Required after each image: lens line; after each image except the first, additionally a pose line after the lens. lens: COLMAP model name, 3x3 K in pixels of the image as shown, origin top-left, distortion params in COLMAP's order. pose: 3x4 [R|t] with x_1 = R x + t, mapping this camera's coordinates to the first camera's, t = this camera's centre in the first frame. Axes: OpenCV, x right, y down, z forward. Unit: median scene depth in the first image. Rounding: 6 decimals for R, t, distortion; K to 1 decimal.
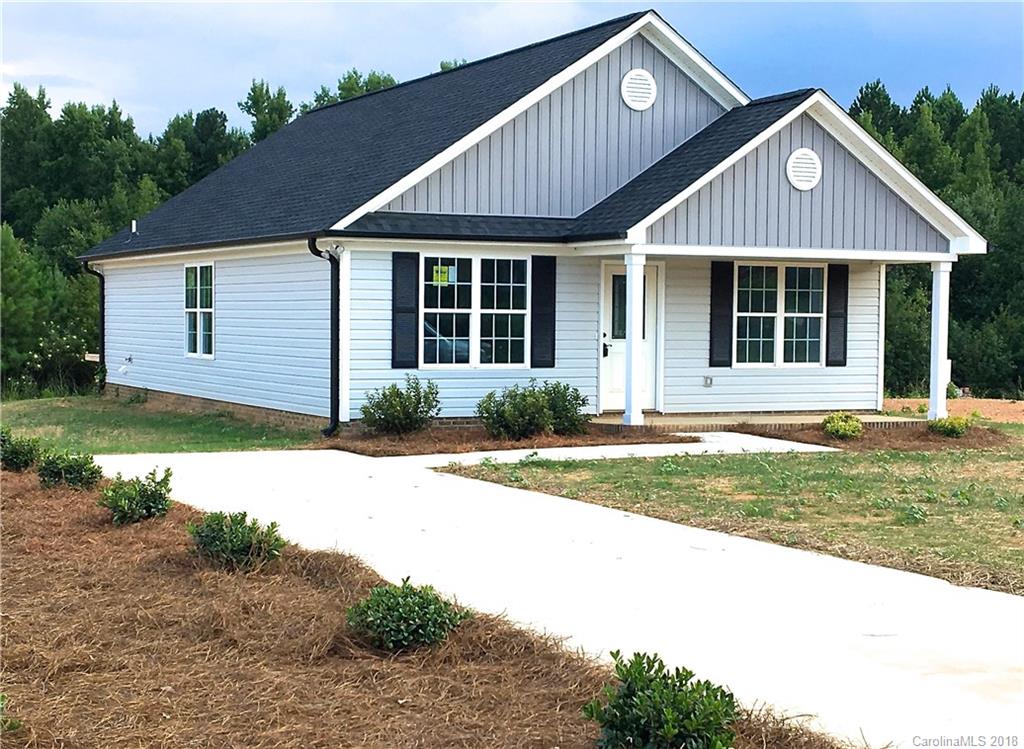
lens RADIAL K [[1755.4, 0, 512.3], [0, 1755.4, 375.2], [0, 0, 1]] dist [0.079581, 0.000000]
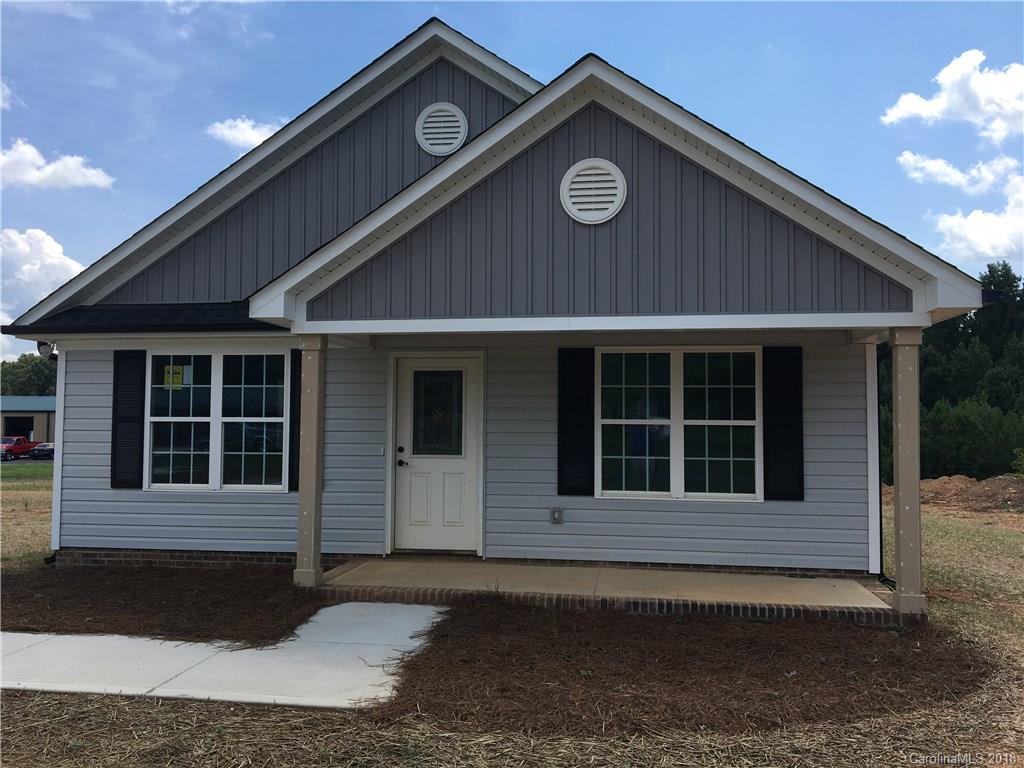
lens RADIAL K [[856.3, 0, 511.3], [0, 856.3, 384.8], [0, 0, 1]] dist [-0.003001, -0.001555]
pose [[0.831812, -0.032630, -0.554098, 0.310136], [-0.015351, 0.996536, -0.081729, -0.022098], [0.554845, 0.076490, 0.828430, 0.739674]]
